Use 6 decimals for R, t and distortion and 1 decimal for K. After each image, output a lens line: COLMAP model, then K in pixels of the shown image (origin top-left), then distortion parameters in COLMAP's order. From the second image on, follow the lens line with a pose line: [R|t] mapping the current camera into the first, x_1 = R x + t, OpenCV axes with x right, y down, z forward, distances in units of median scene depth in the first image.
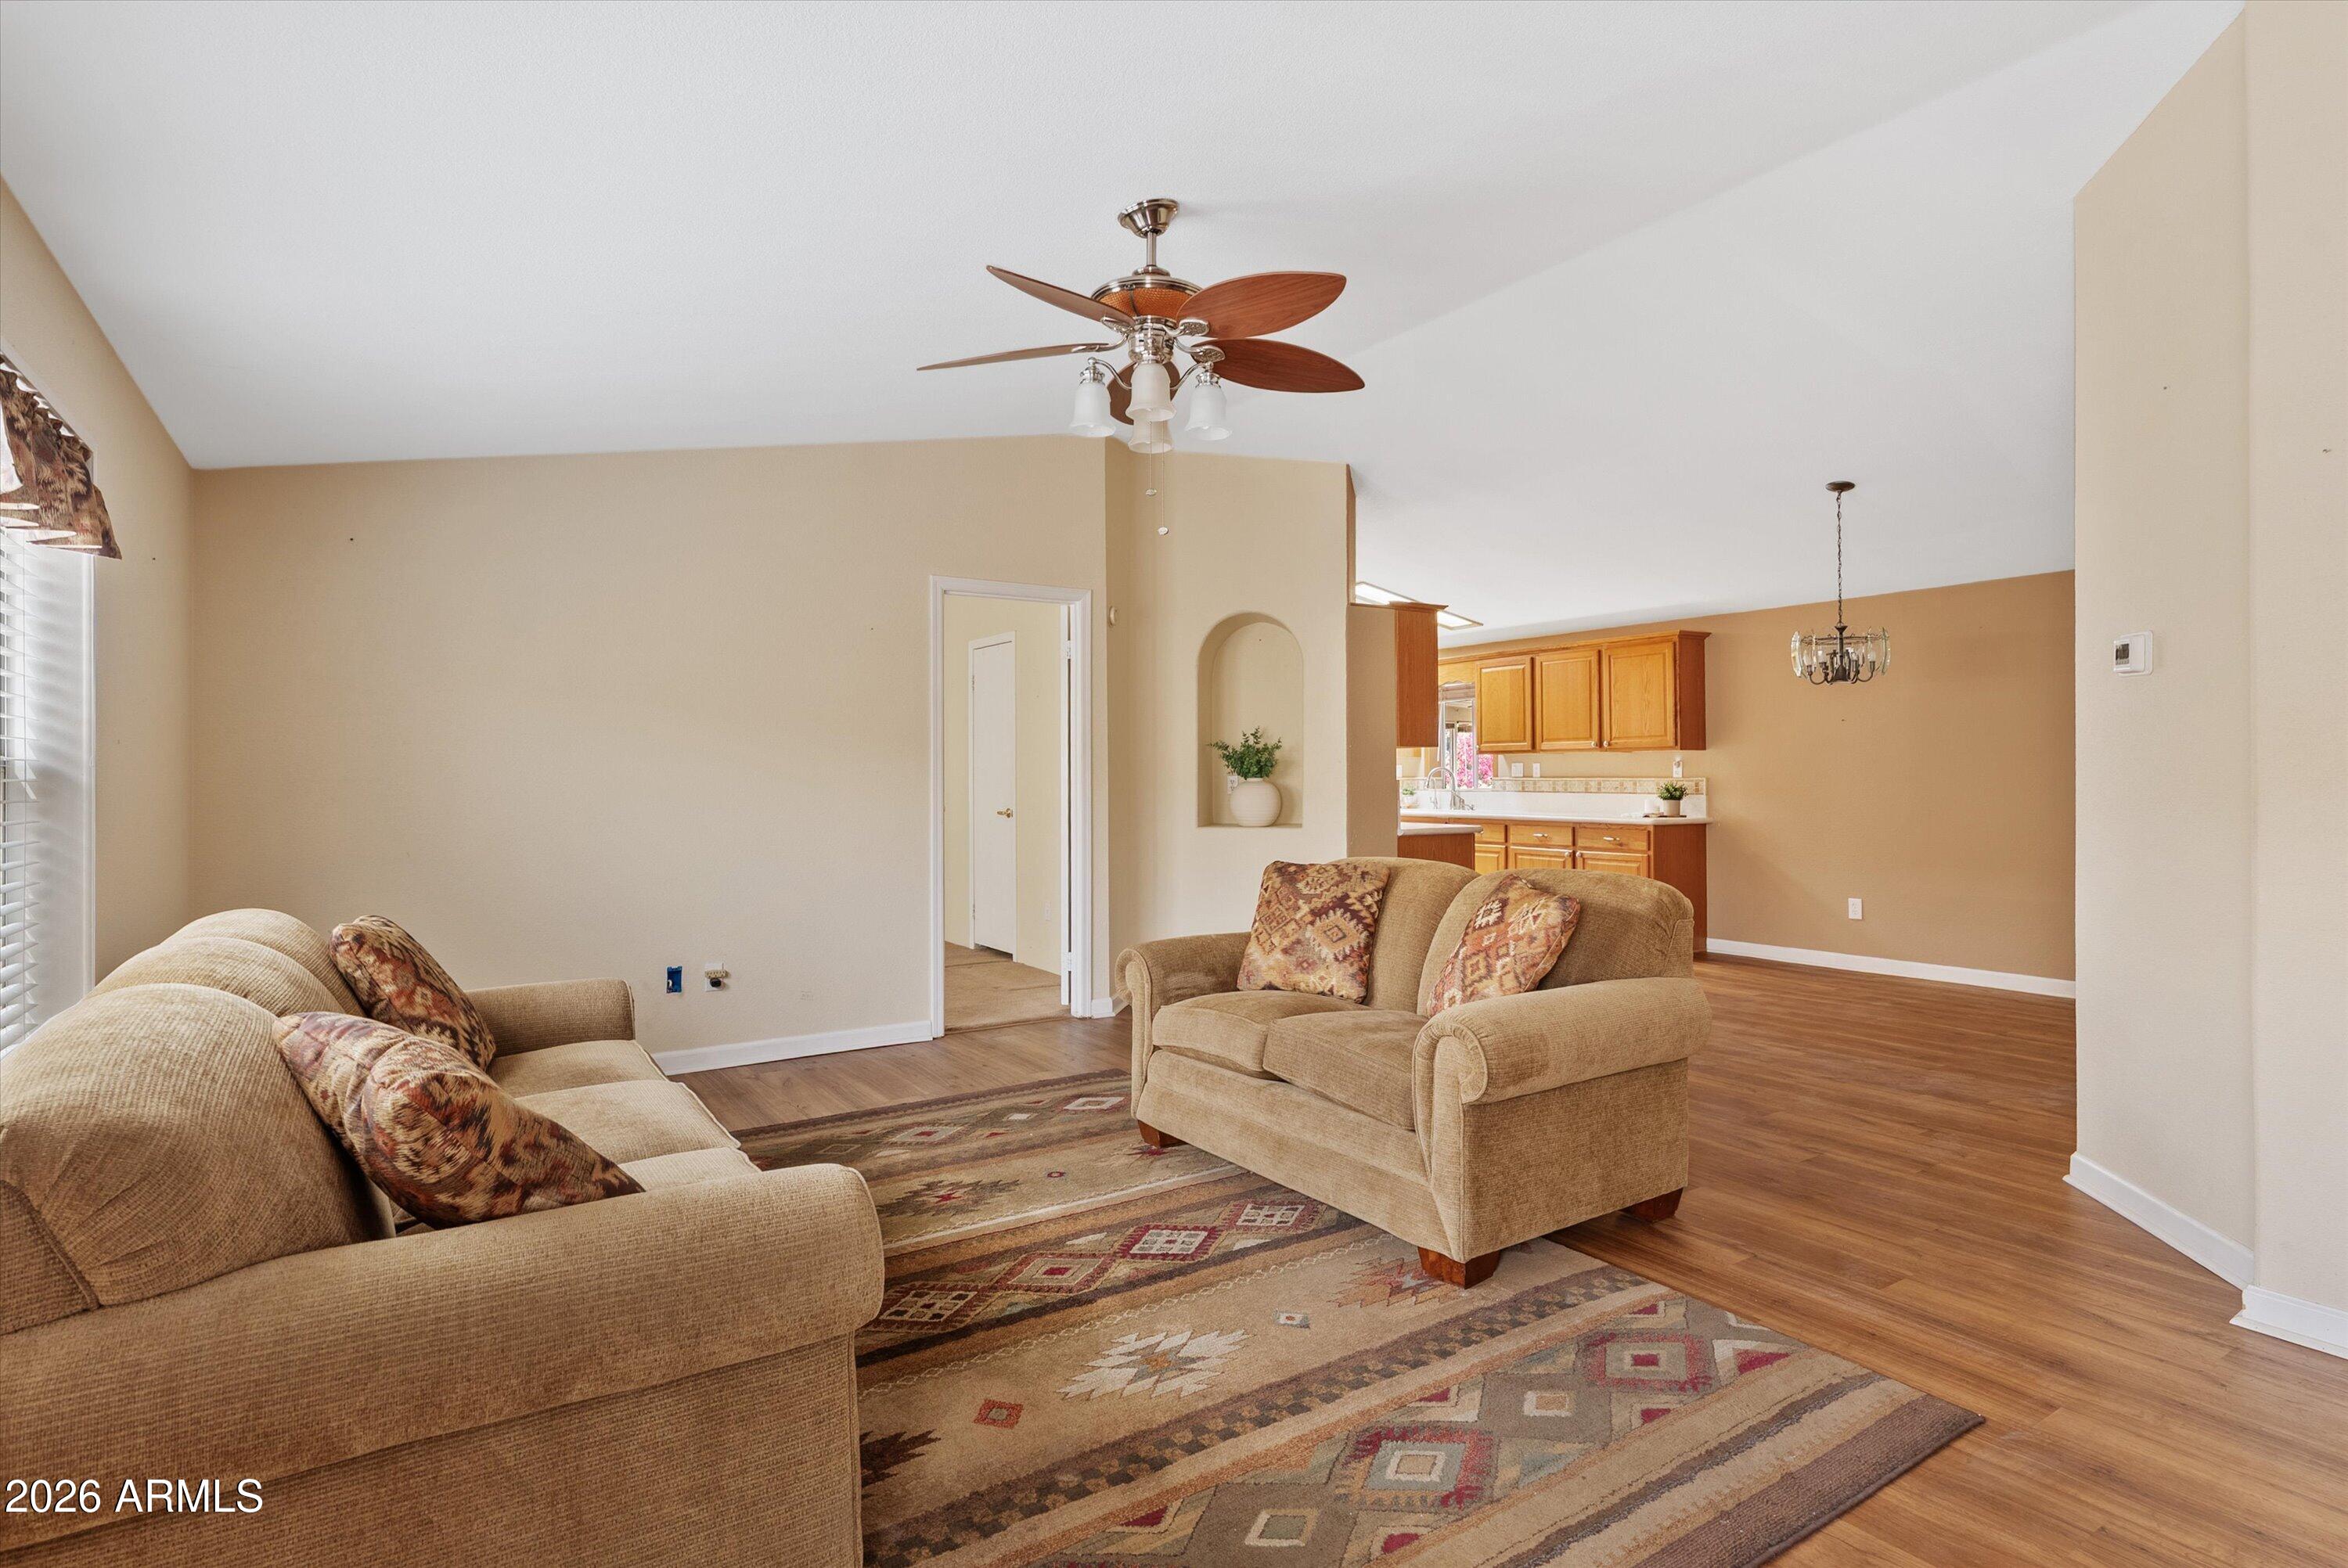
lens RADIAL K [[1197.0, 0, 1173.0], [0, 1197.0, 771.8], [0, 0, 1]] dist [-0.004820, 0.000333]
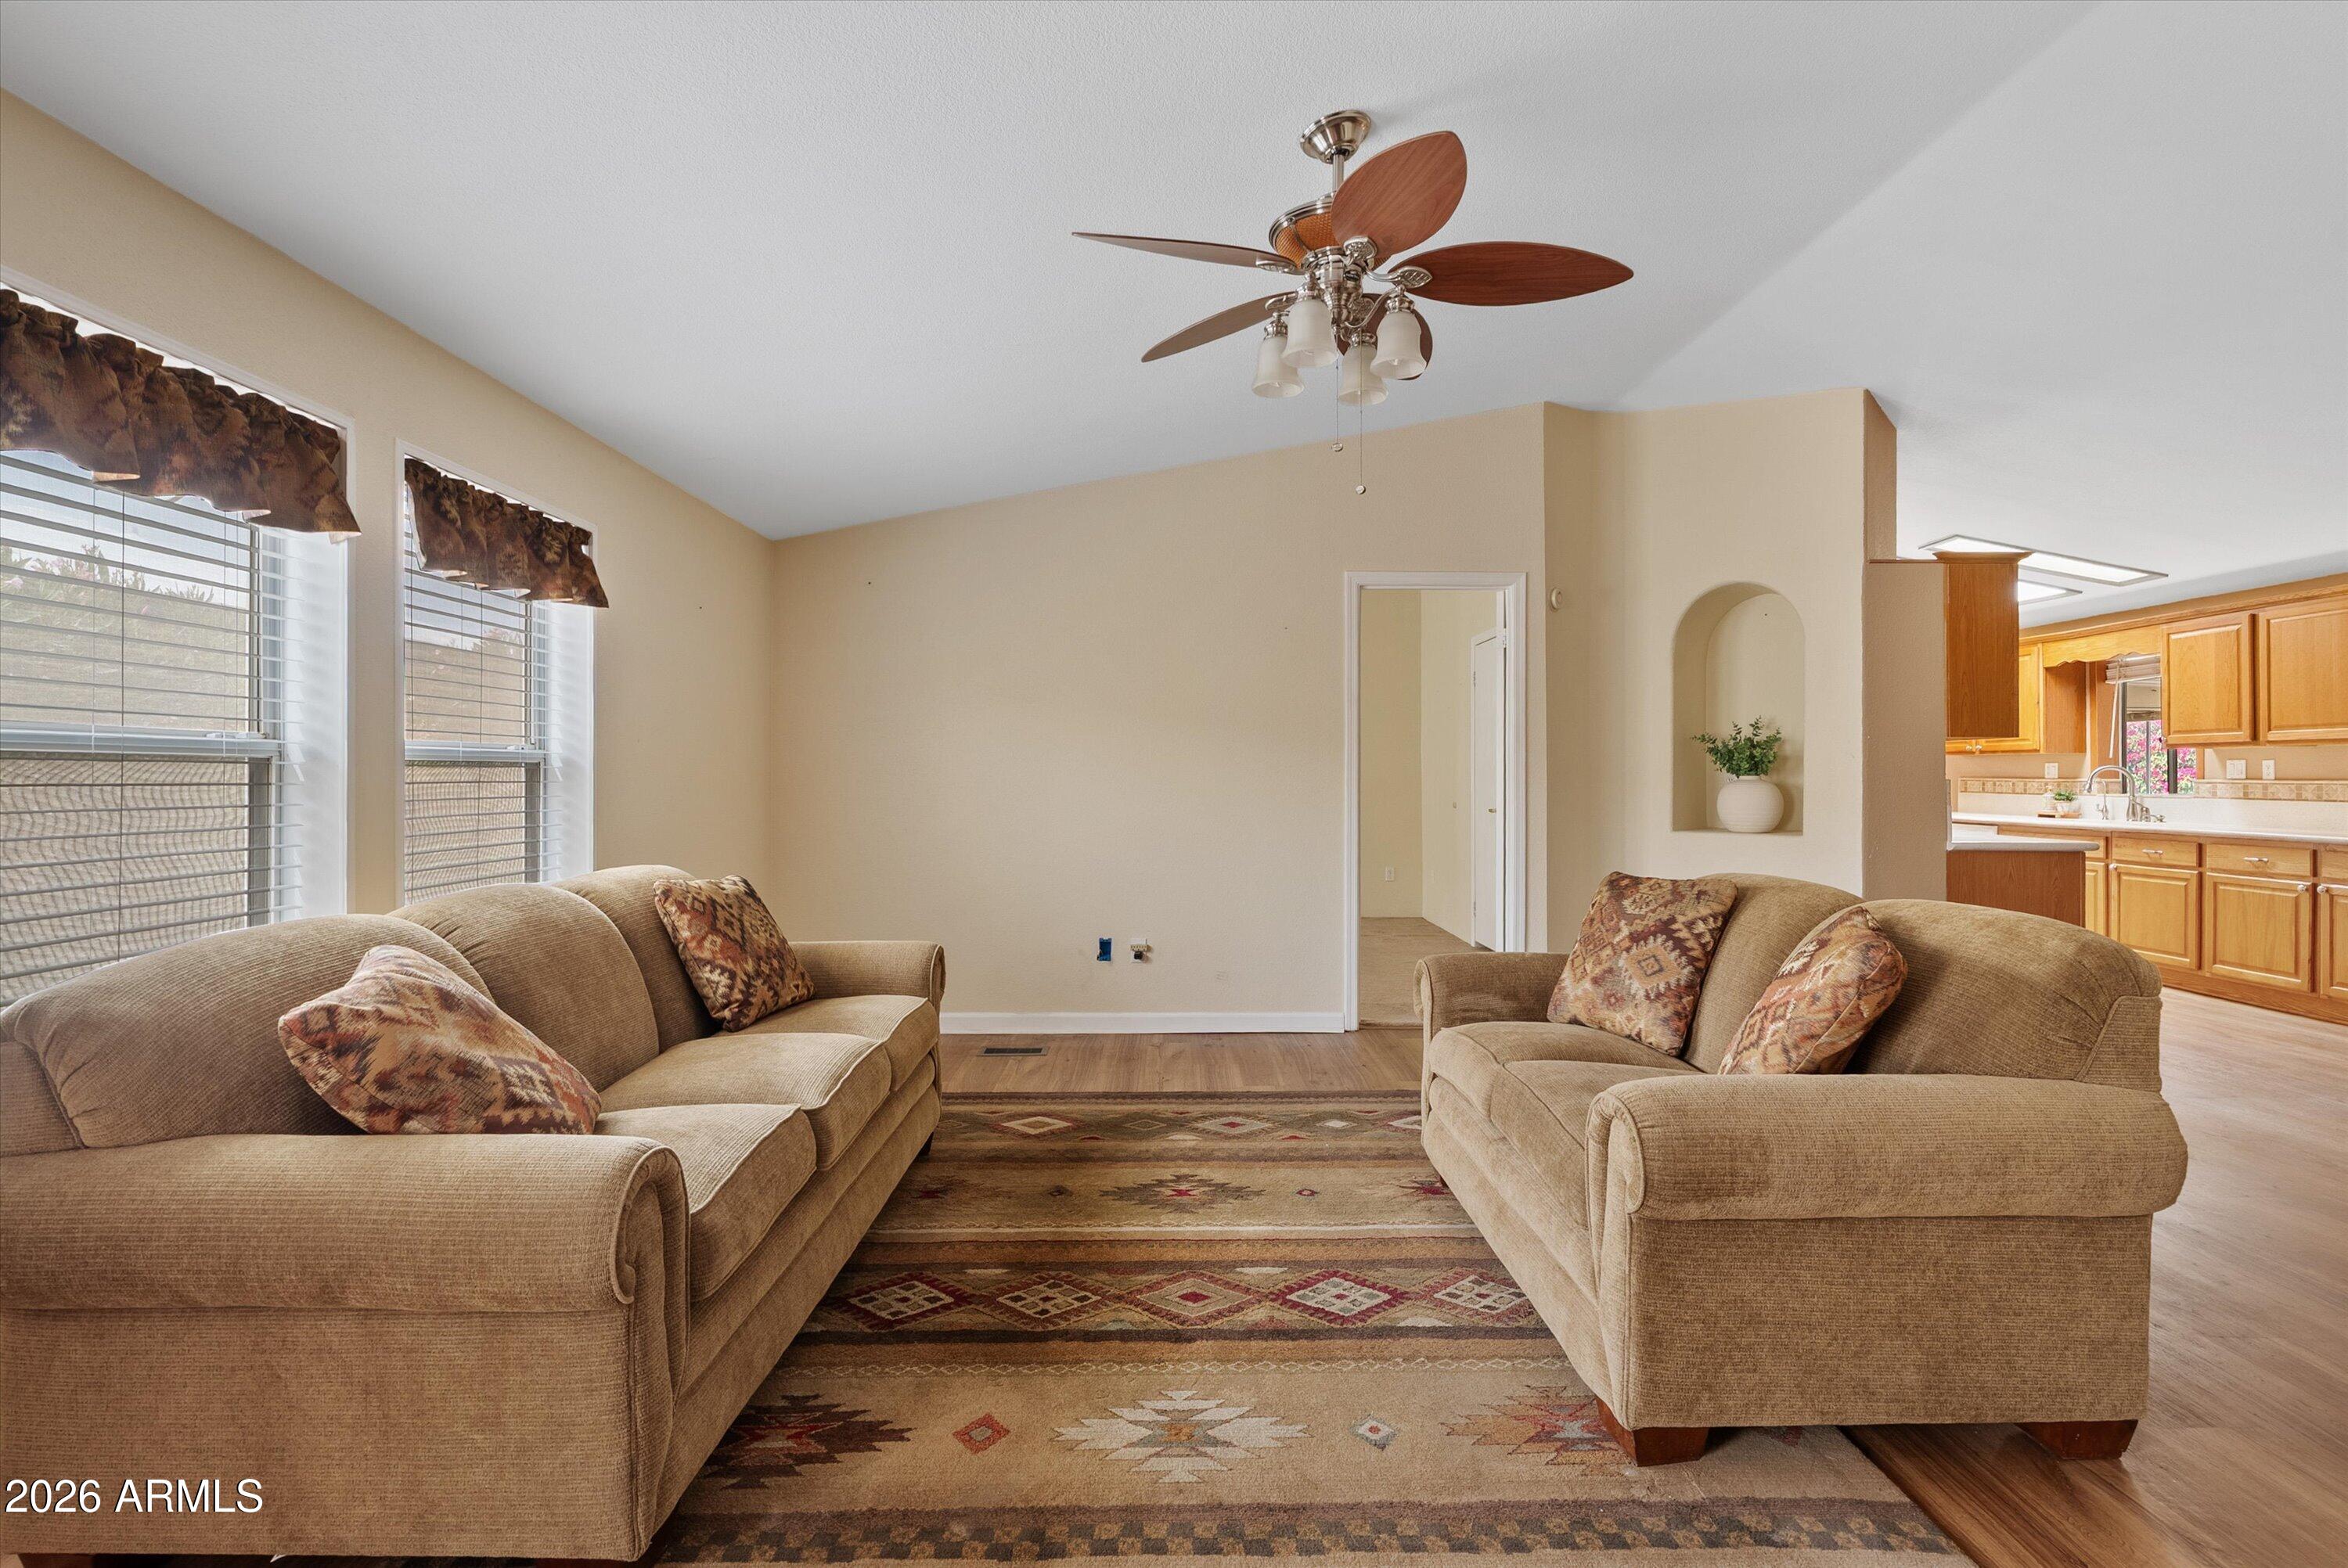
lens RADIAL K [[1110.1, 0, 1183.4], [0, 1110.1, 772.8], [0, 0, 1]] dist [-0.001334, 0.000292]
pose [[0.843690, 0.004953, -0.536808, 0.290618], [-0.004556, 0.999987, 0.002065, 0.005871], [0.536811, 0.000704, 0.843702, 0.215759]]
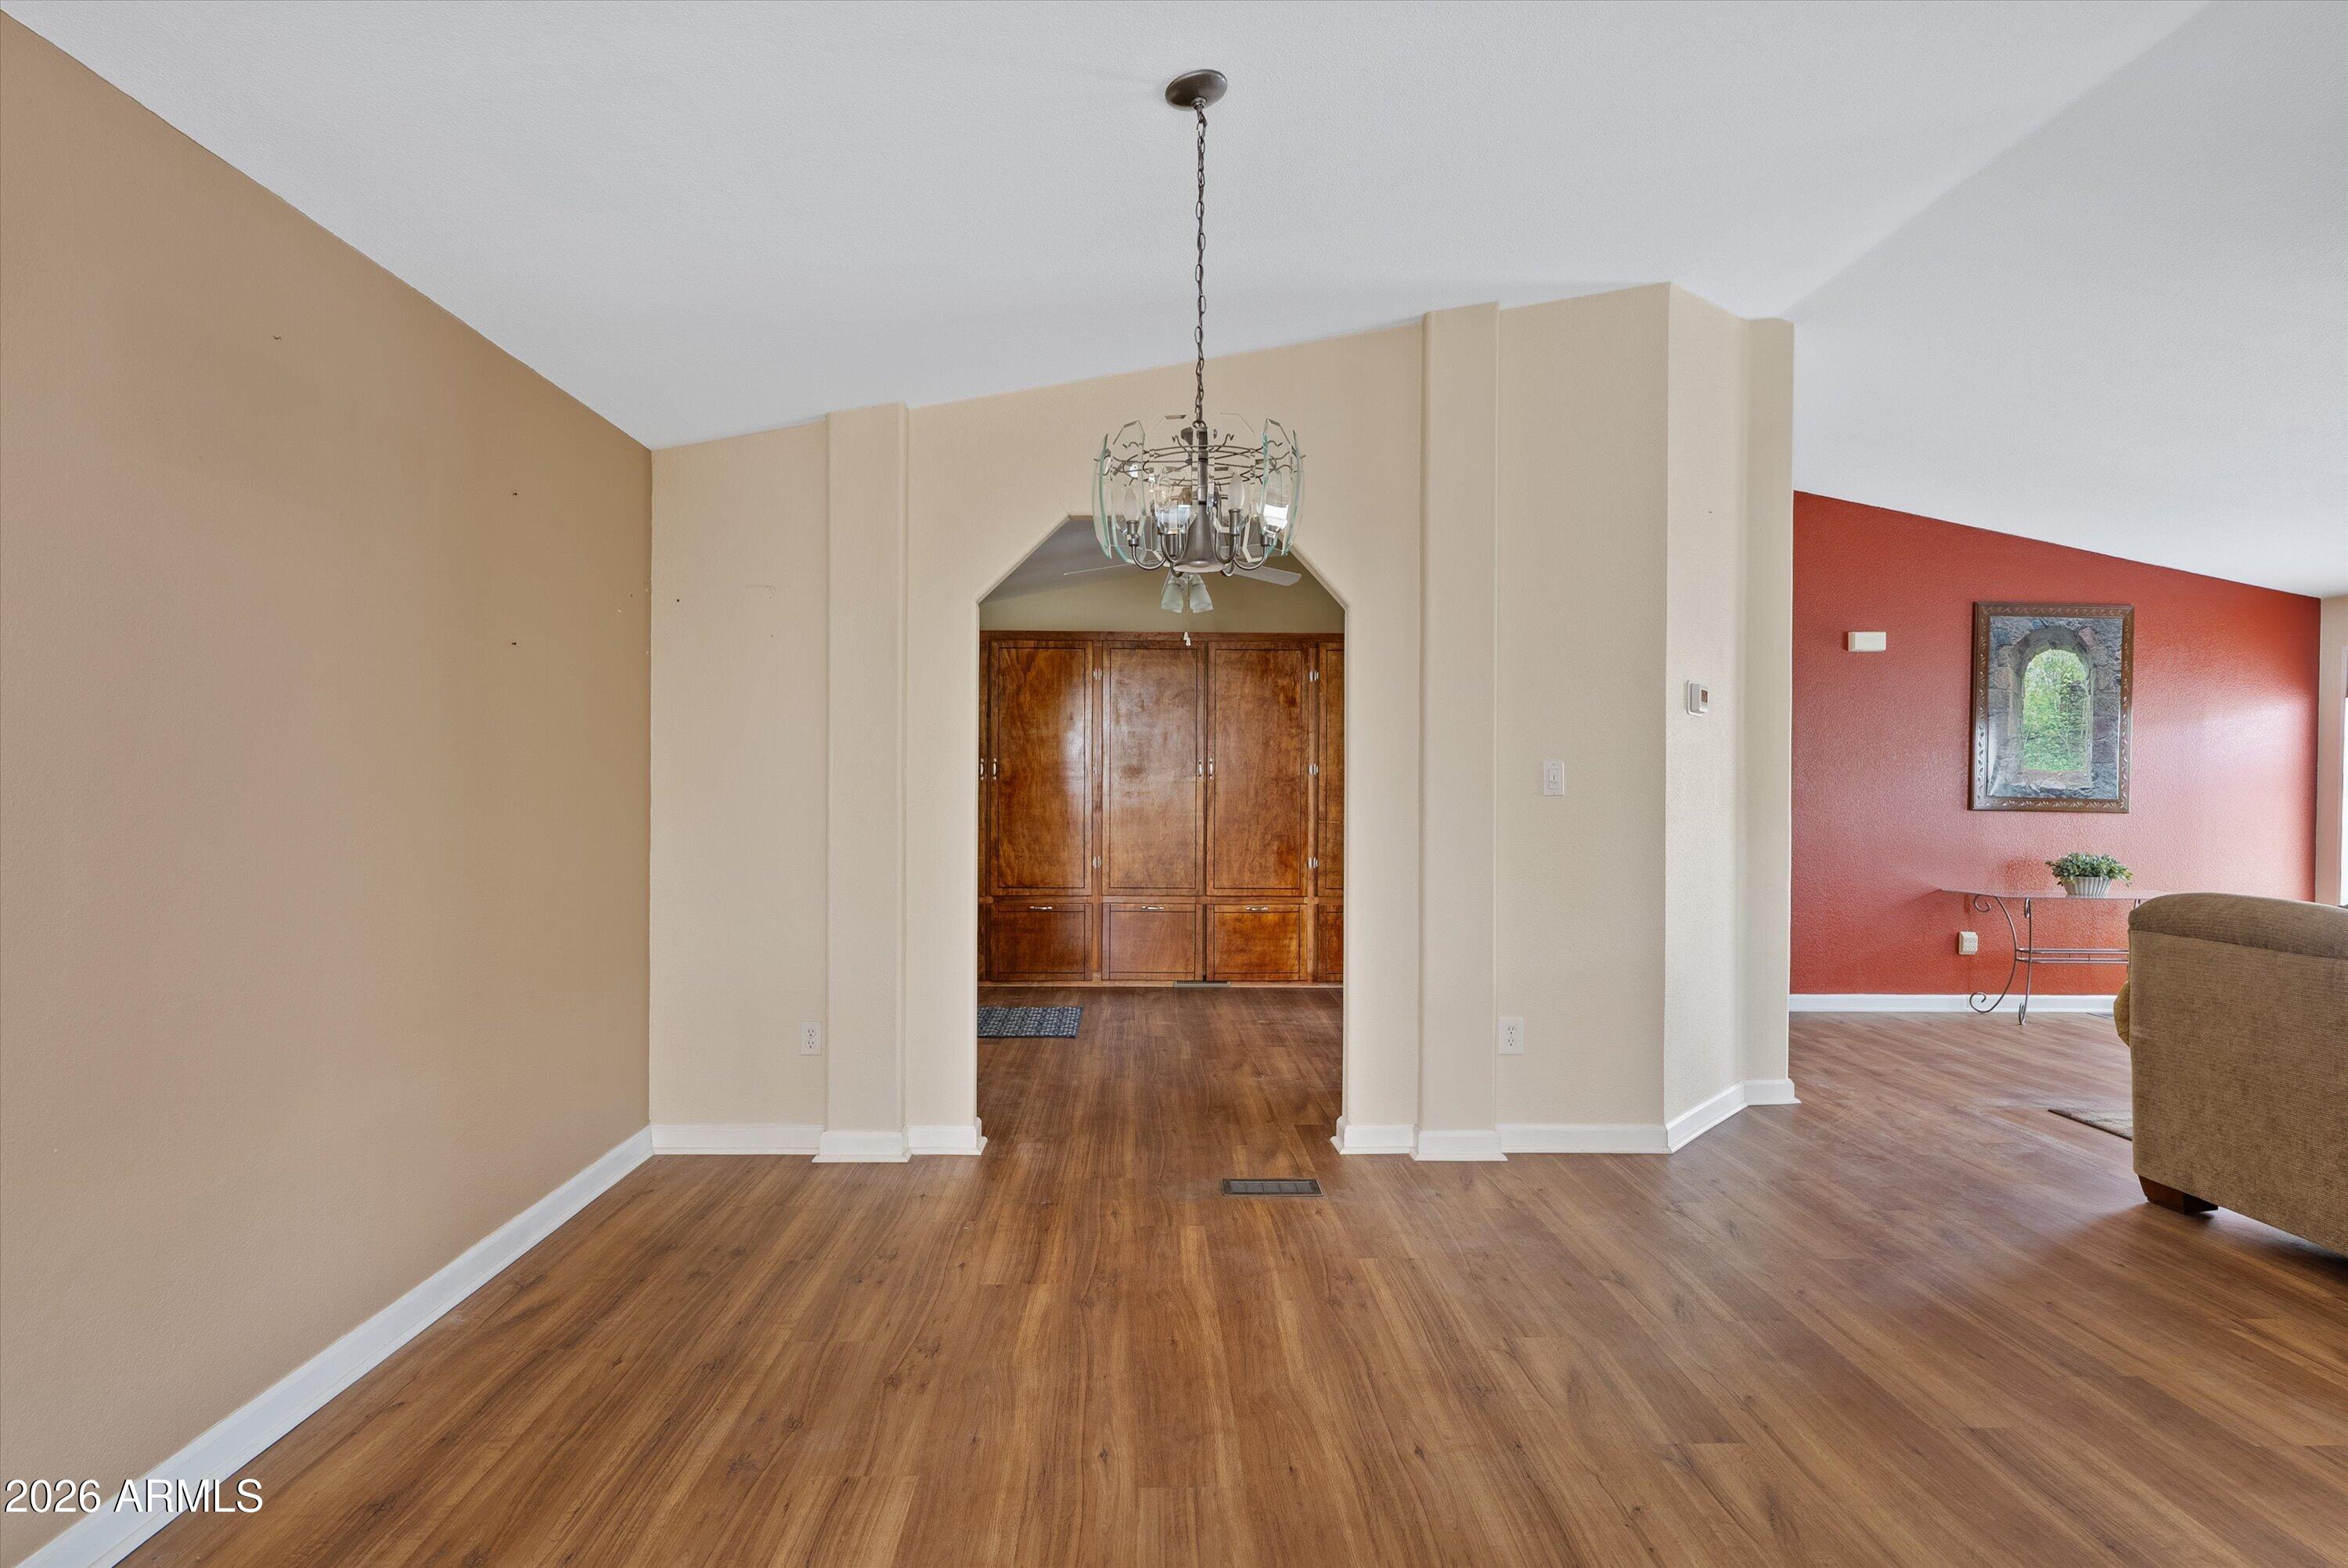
lens RADIAL K [[1161.9, 0, 1174.0], [0, 1161.9, 784.0], [0, 0, 1]] dist [-0.001948, 0.000097]
pose [[-0.850132, 0.000571, 0.526569, 0.576282], [-0.003060, 0.999977, -0.006025, 0.002807], [-0.526560, -0.006733, -0.850111, 2.201312]]
